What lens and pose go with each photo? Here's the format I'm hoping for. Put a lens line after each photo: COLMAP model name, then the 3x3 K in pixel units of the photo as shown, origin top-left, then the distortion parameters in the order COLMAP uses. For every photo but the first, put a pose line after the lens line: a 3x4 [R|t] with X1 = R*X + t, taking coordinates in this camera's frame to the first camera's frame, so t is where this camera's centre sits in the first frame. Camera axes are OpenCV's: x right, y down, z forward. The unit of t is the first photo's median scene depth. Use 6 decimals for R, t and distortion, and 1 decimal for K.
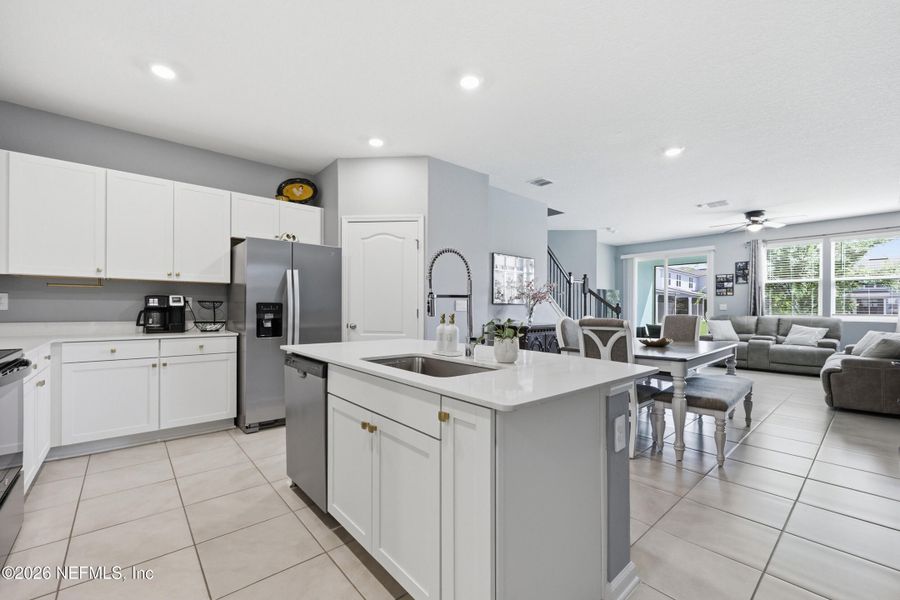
lens RADIAL K [[375.7, 0, 450.6], [0, 375.7, 309.0], [0, 0, 1]] dist [-0.000354, -0.000007]
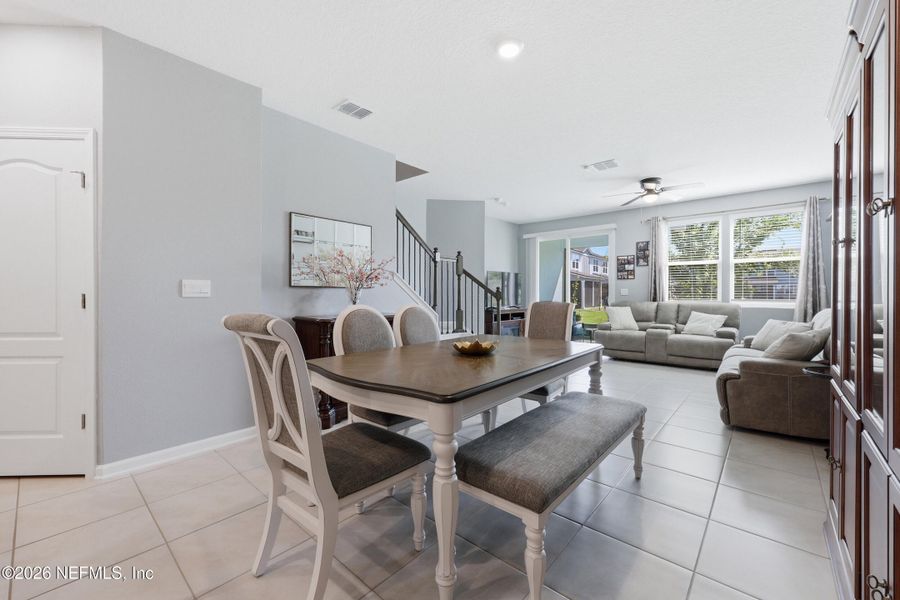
lens RADIAL K [[365.3, 0, 452.1], [0, 365.3, 295.4], [0, 0, 1]] dist [0.000470, 0.000149]
pose [[0.990684, -0.001632, 0.136173, 0.247330], [0.001401, 0.999997, 0.001792, 0.001291], [-0.136175, -0.001585, 0.990684, 0.235936]]
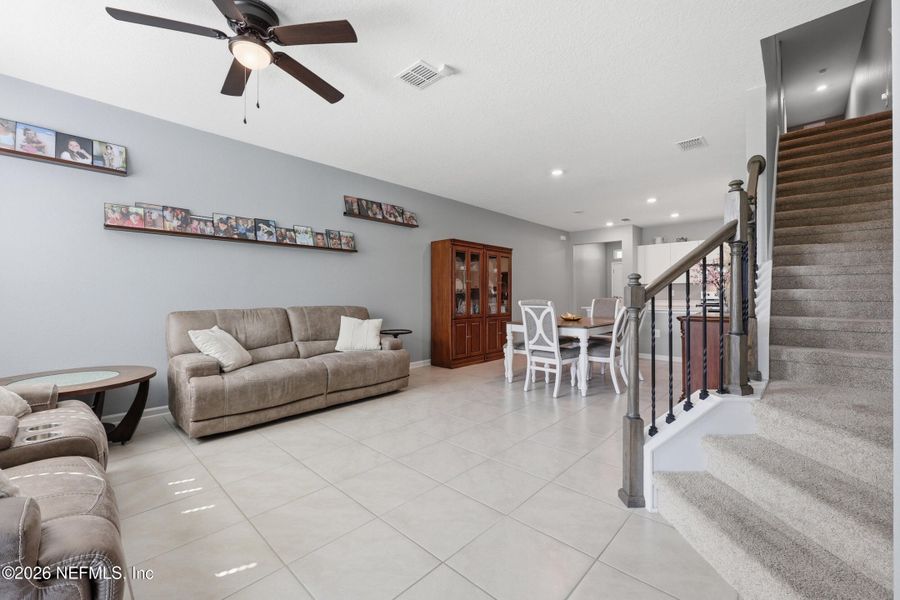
lens RADIAL K [[365.3, 0, 452.1], [0, 365.3, 295.4], [0, 0, 1]] dist [0.000470, 0.000149]
pose [[-0.995295, -0.003270, -0.096836, 0.649633], [-0.003342, 0.999994, 0.000579, 0.002109], [0.096833, 0.000900, -0.995300, 1.330302]]
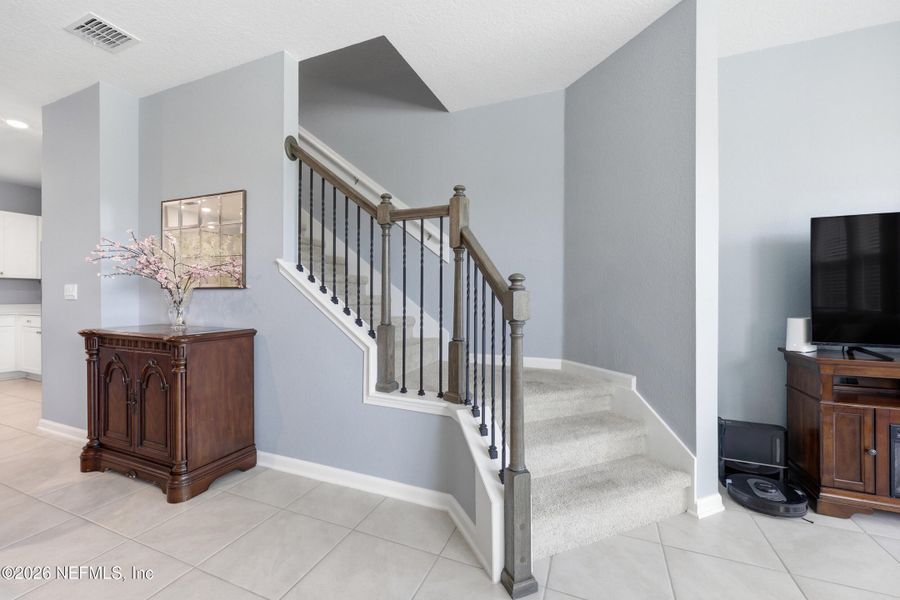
lens RADIAL K [[359.7, 0, 450.0], [0, 359.7, 300.0], [0, 0, 1]] dist [-0.002534, -0.000156]
pose [[0.445042, 0.006479, -0.895486, 0.645367], [-0.001744, 0.999978, 0.006368, -0.001646], [0.895508, -0.001272, 0.445043, 0.903678]]
